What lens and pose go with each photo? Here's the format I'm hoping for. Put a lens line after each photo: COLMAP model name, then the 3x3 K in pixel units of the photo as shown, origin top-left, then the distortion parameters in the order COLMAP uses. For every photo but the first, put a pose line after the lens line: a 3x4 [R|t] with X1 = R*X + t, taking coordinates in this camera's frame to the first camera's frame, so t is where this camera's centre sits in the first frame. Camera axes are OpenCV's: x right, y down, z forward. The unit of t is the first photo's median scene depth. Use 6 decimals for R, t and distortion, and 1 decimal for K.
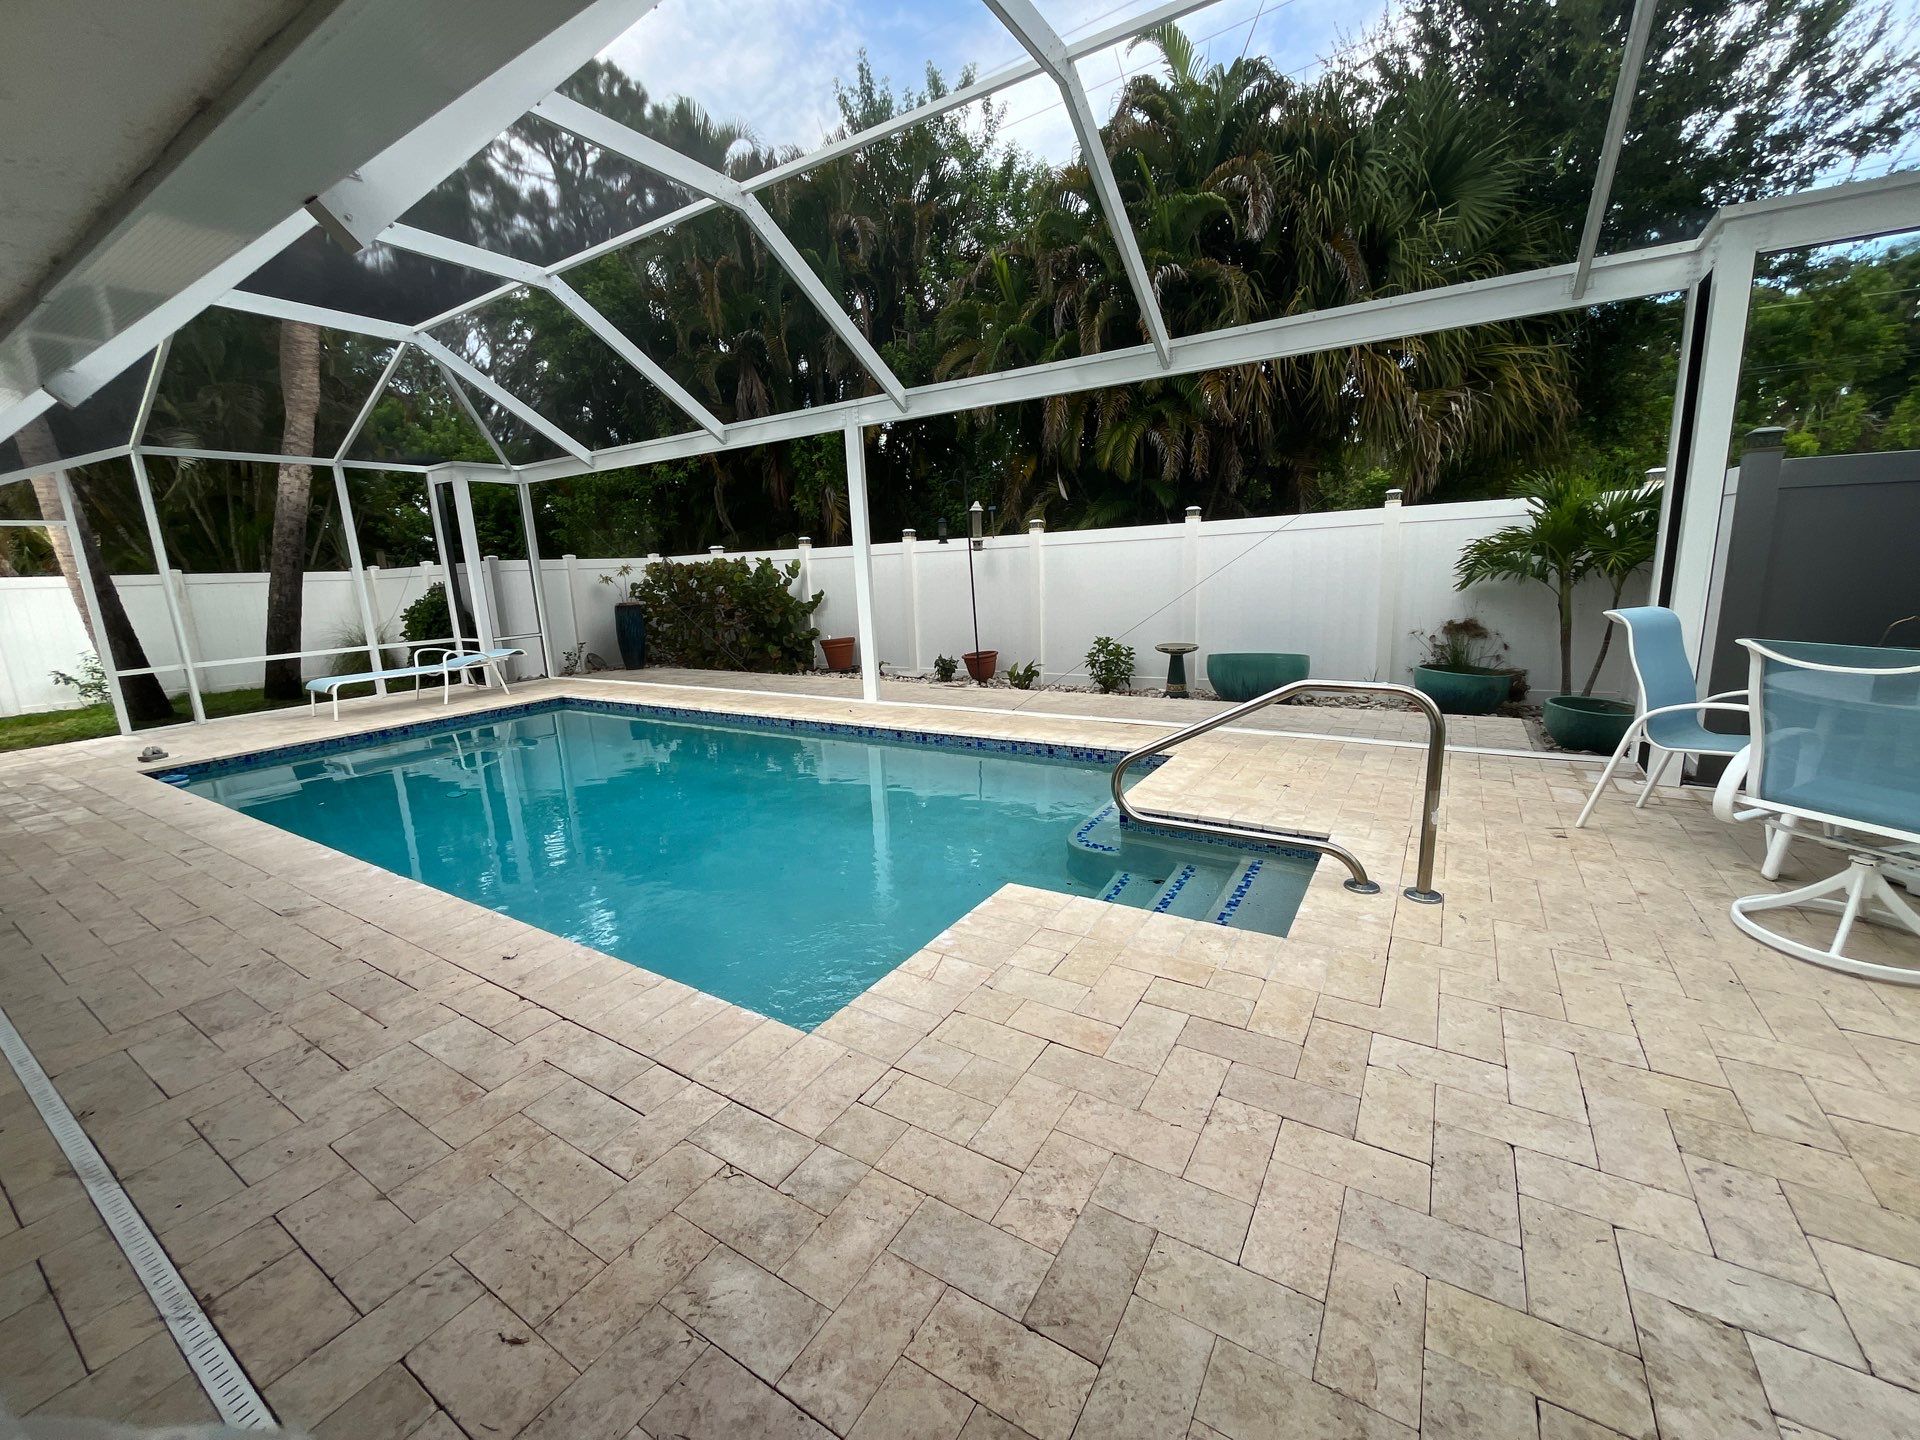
lens RADIAL K [[770.2, 0, 970.4], [0, 770.2, 728.8], [0, 0, 1]] dist [-0.005069, -0.000633]
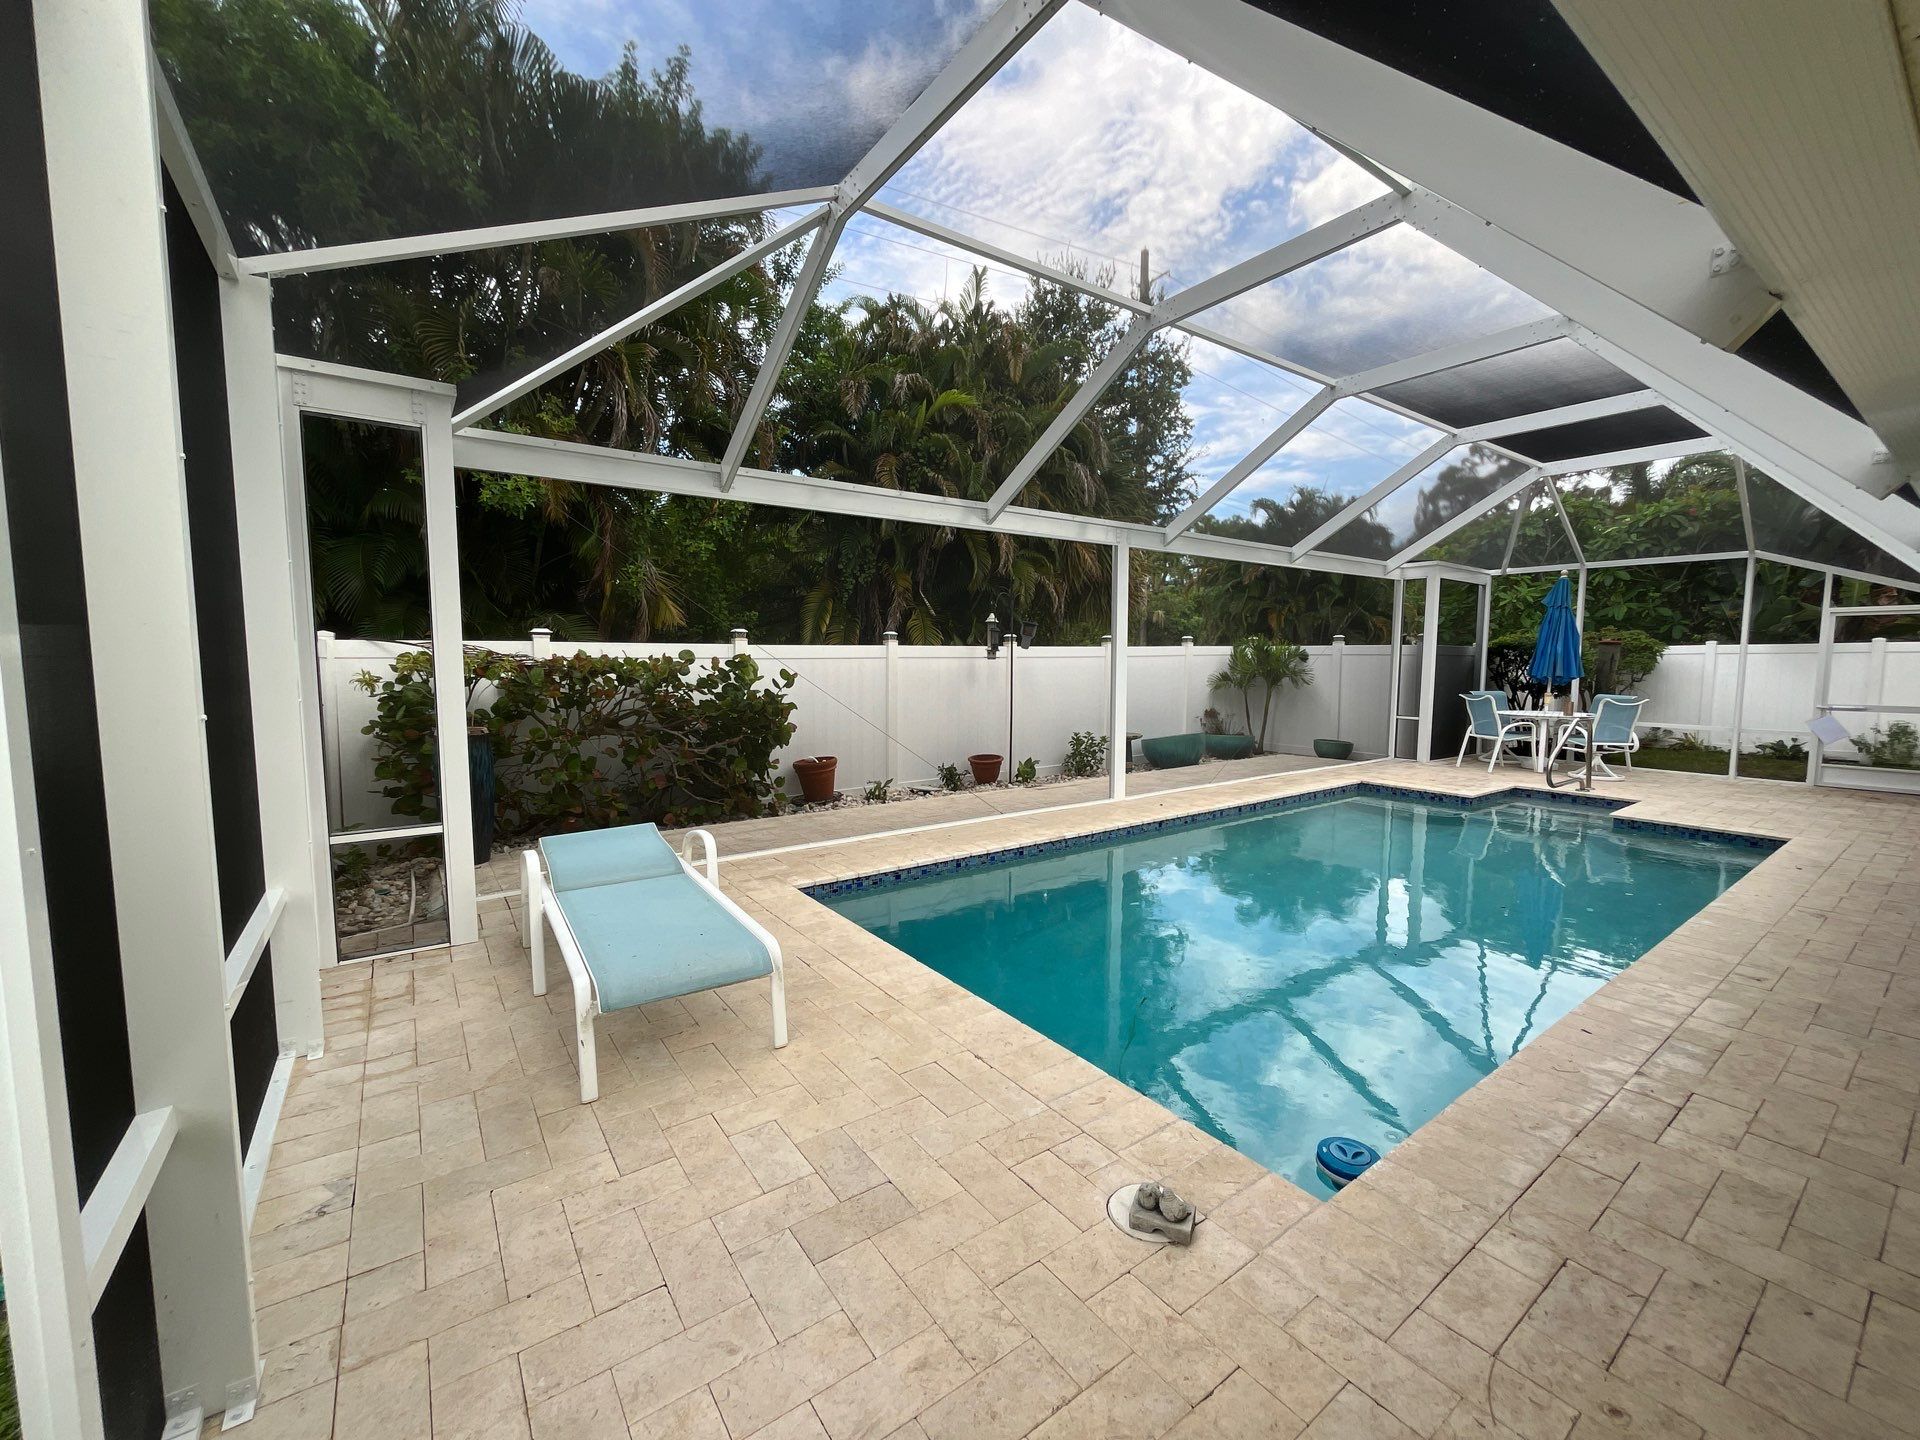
lens RADIAL K [[770.2, 0, 966.8], [0, 770.2, 718.8], [0, 0, 1]] dist [-0.005069, -0.000633]
pose [[0.373119, -0.027406, 0.927379, -1.113138], [0.184905, 0.981708, -0.045383, -0.126477], [-0.909171, 0.188410, 0.371362, 0.749610]]
